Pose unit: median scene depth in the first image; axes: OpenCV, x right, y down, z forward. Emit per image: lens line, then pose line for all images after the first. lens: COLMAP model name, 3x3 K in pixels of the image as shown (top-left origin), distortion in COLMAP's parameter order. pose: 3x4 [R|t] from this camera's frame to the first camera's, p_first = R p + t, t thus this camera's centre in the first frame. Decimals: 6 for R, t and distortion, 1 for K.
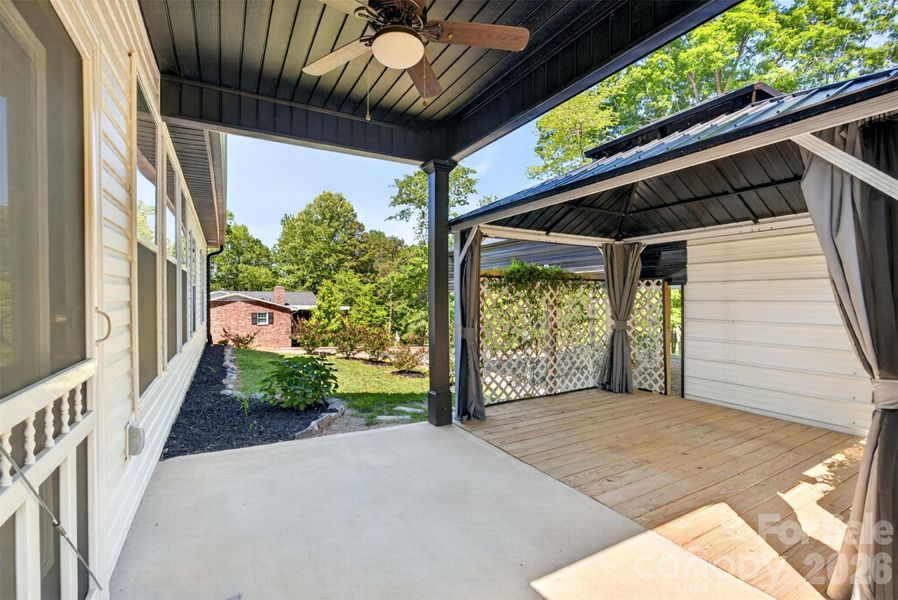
lens RADIAL K [[402.7, 0, 456.2], [0, 402.7, 299.6], [0, 0, 1]] dist [-0.004659, -0.000514]
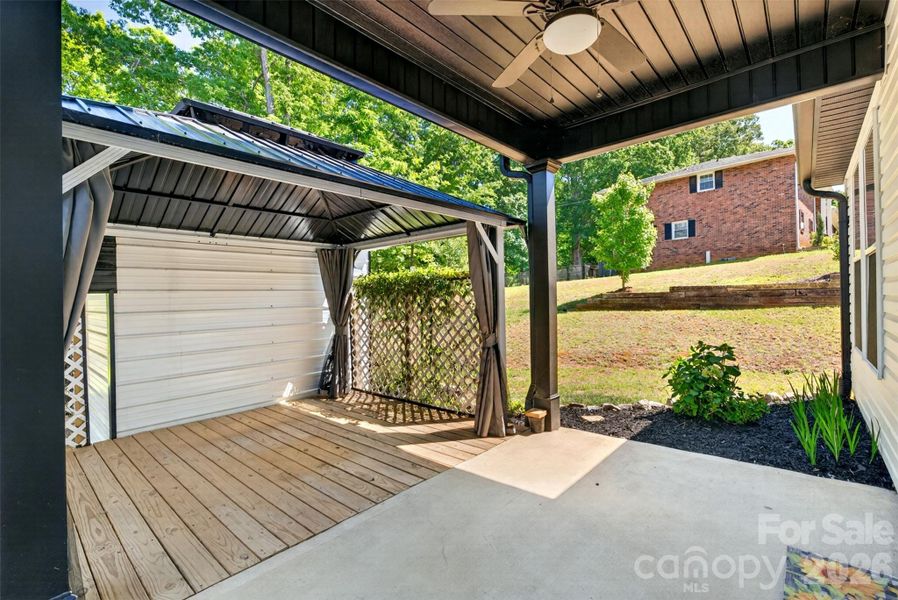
lens RADIAL K [[402.7, 0, 447.6], [0, 402.7, 298.7], [0, 0, 1]] dist [-0.004659, -0.000514]
pose [[-0.310290, 0.009038, 0.950599, -0.533567], [0.033184, 0.999448, 0.001330, -0.008353], [-0.950063, 0.031958, -0.310419, 0.893102]]
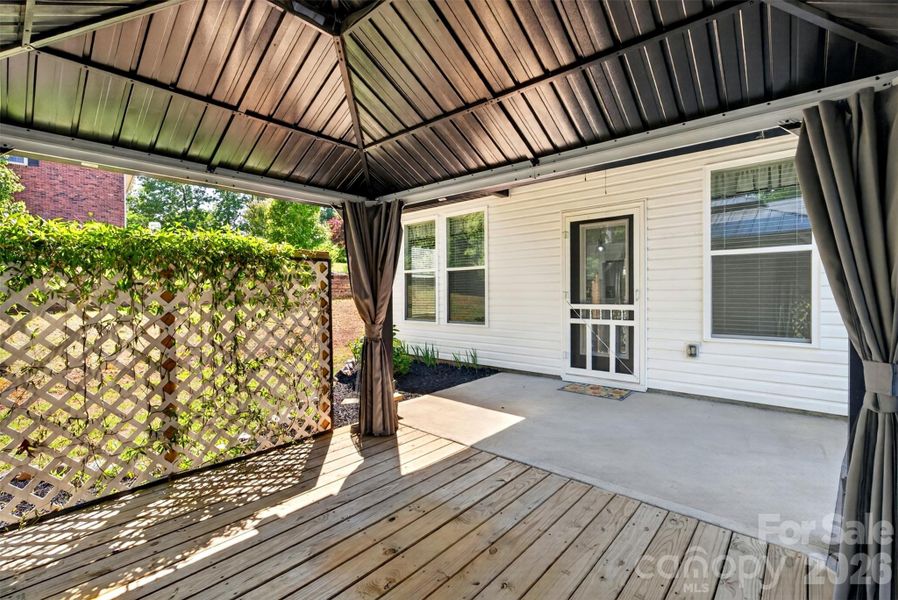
lens RADIAL K [[402.7, 0, 451.3], [0, 402.7, 291.2], [0, 0, 1]] dist [-0.004659, -0.000514]
pose [[-0.946539, 0.005091, -0.322549, 0.634177], [0.002612, 0.999964, 0.008117, 0.000123], [0.322578, 0.006841, -0.946518, 1.472936]]
